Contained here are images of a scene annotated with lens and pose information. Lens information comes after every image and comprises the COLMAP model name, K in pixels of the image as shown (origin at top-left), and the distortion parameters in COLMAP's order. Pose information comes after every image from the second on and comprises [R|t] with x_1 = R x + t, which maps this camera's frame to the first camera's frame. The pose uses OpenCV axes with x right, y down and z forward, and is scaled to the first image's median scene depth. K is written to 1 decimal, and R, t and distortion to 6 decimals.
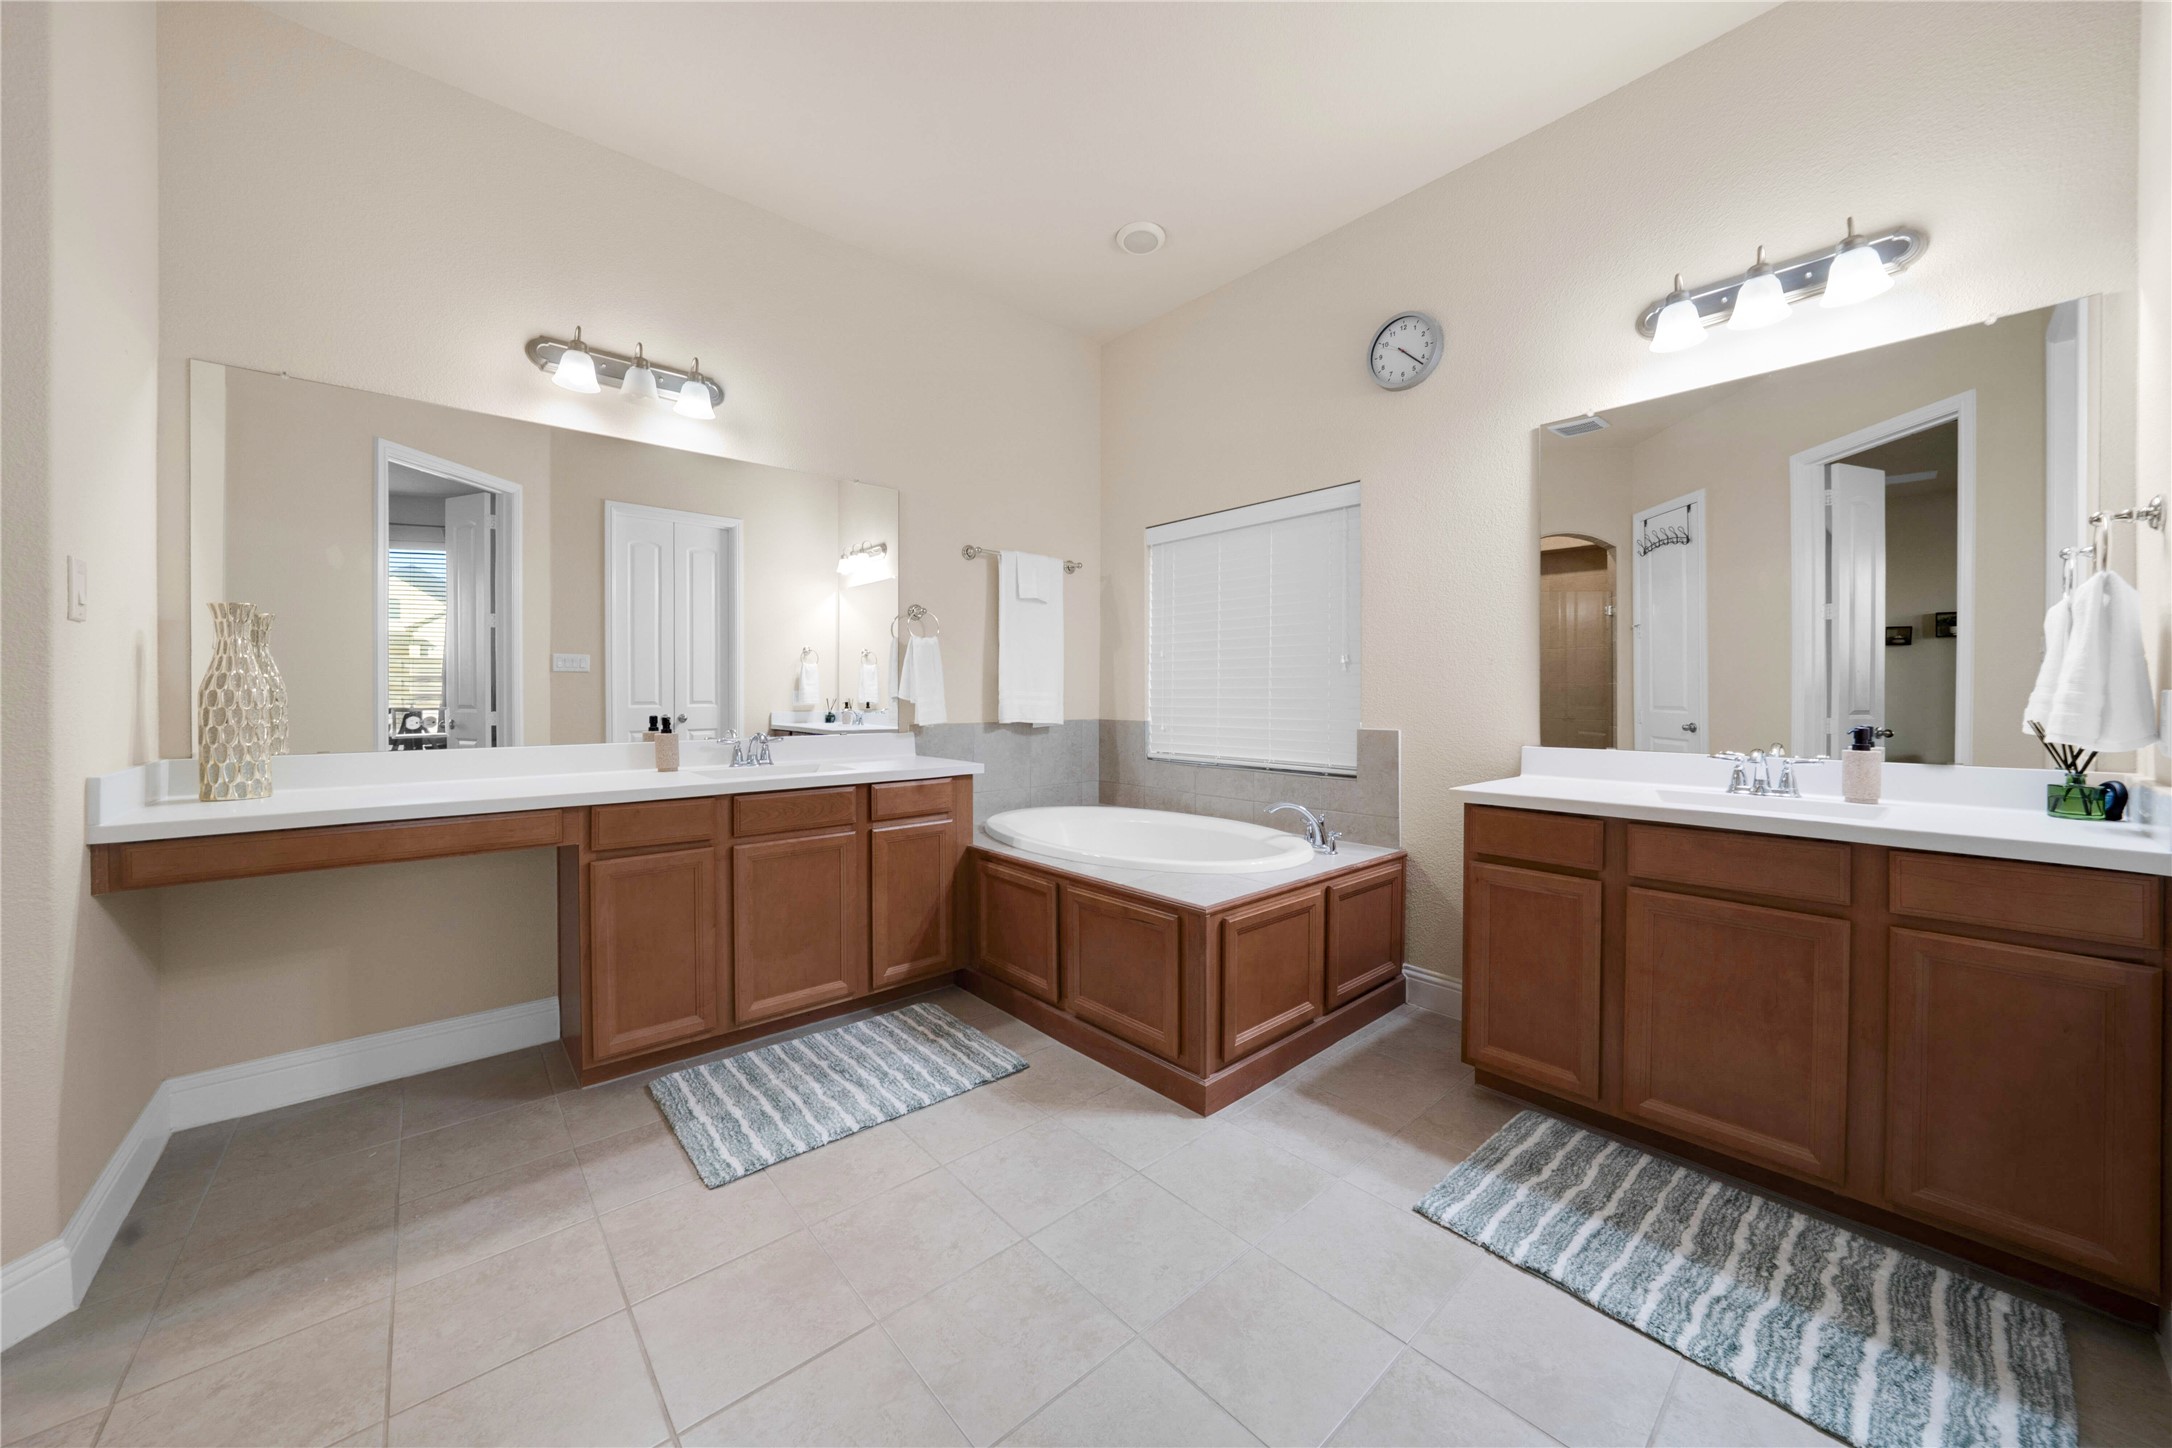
lens RADIAL K [[751.4, 0, 1086.0], [0, 751.4, 724.0], [0, 0, 1]] dist [-0.030544, 0.005612]
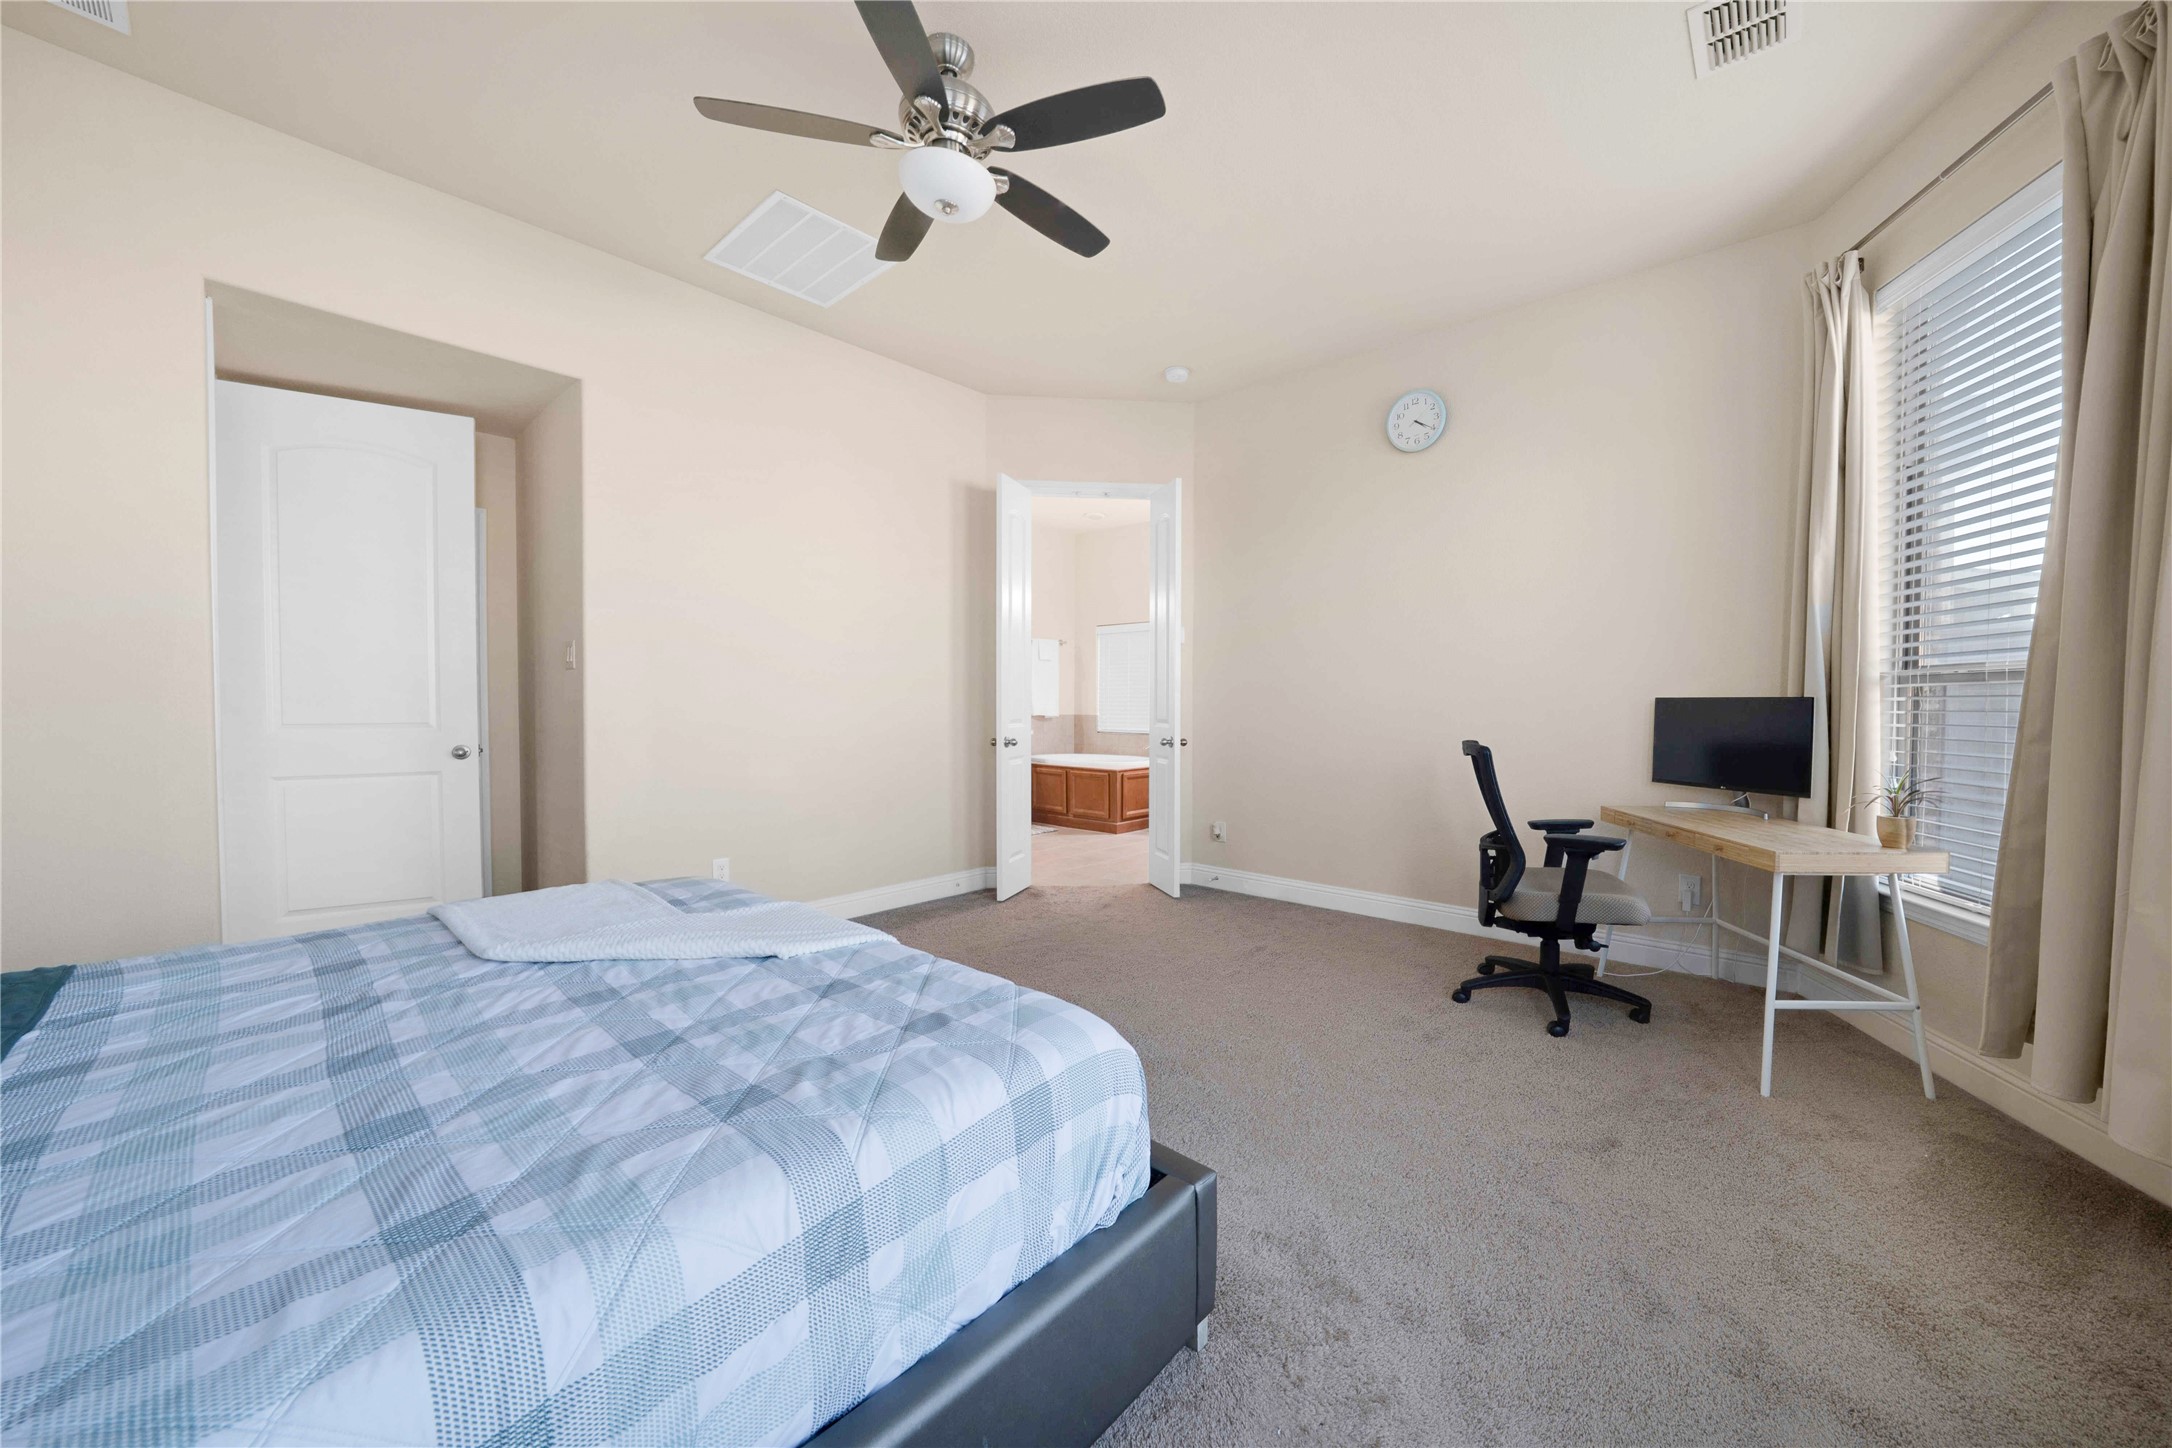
lens RADIAL K [[751.4, 0, 1086.0], [0, 751.4, 724.0], [0, 0, 1]] dist [-0.030544, 0.005612]
pose [[0.996298, 0.018559, 0.083938, -0.143407], [-0.017709, 0.999784, -0.010862, 0.046948], [-0.084122, 0.009335, 0.996412, -1.264912]]
